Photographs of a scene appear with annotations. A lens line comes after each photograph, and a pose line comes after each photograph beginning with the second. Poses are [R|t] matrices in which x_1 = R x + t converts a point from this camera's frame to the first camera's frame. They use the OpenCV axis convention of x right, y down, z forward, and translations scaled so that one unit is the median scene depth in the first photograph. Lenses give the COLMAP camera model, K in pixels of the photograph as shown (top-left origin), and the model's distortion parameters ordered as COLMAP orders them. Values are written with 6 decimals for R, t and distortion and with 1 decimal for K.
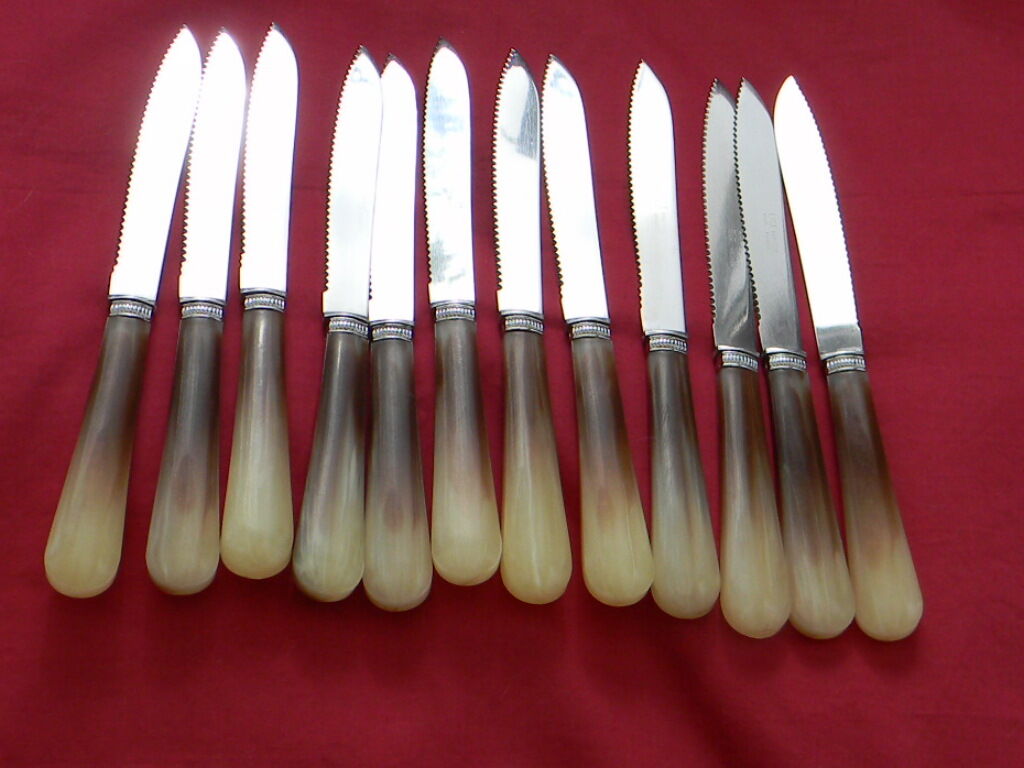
lens RADIAL K [[1105.0, 0, 512.0], [0, 1105.0, 384.0], [0, 0, 1]] dist [-0.007921, -0.005200]
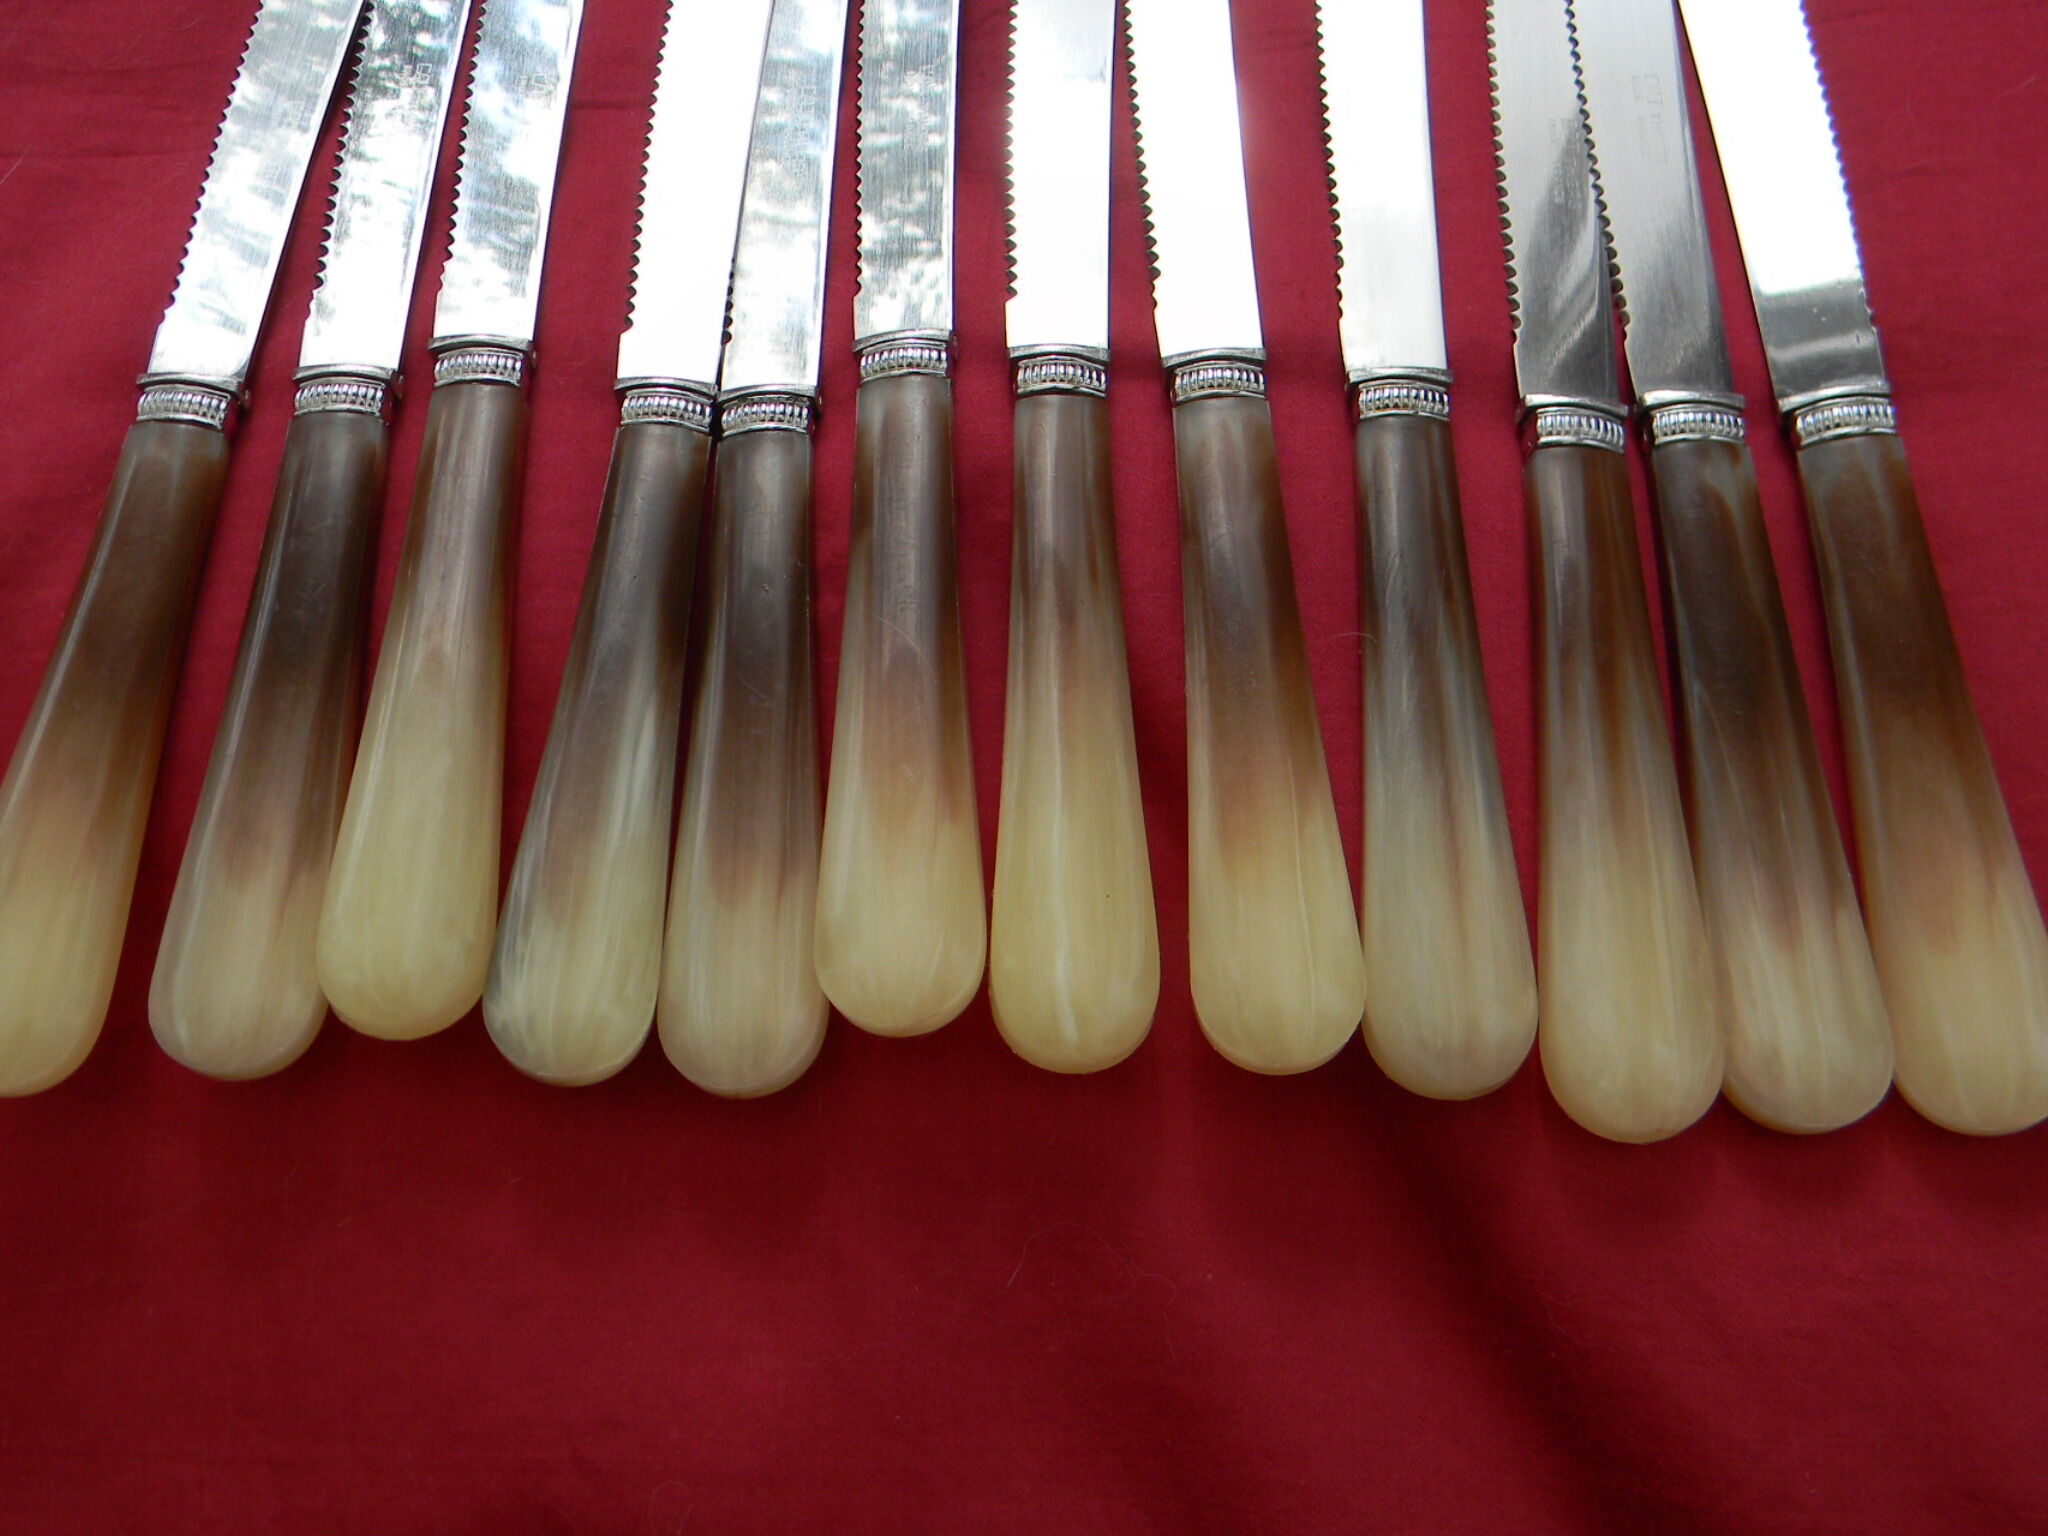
lens RADIAL K [[1657.5, 0, 1015.2], [0, 1657.5, 649.5], [0, 0, 1]] dist [0.000493, -0.009859]
pose [[0.989847, -0.045136, -0.134777, 0.075519], [0.061372, 0.991013, 0.118853, -0.026257], [0.128201, -0.125918, 0.983722, 0.345215]]
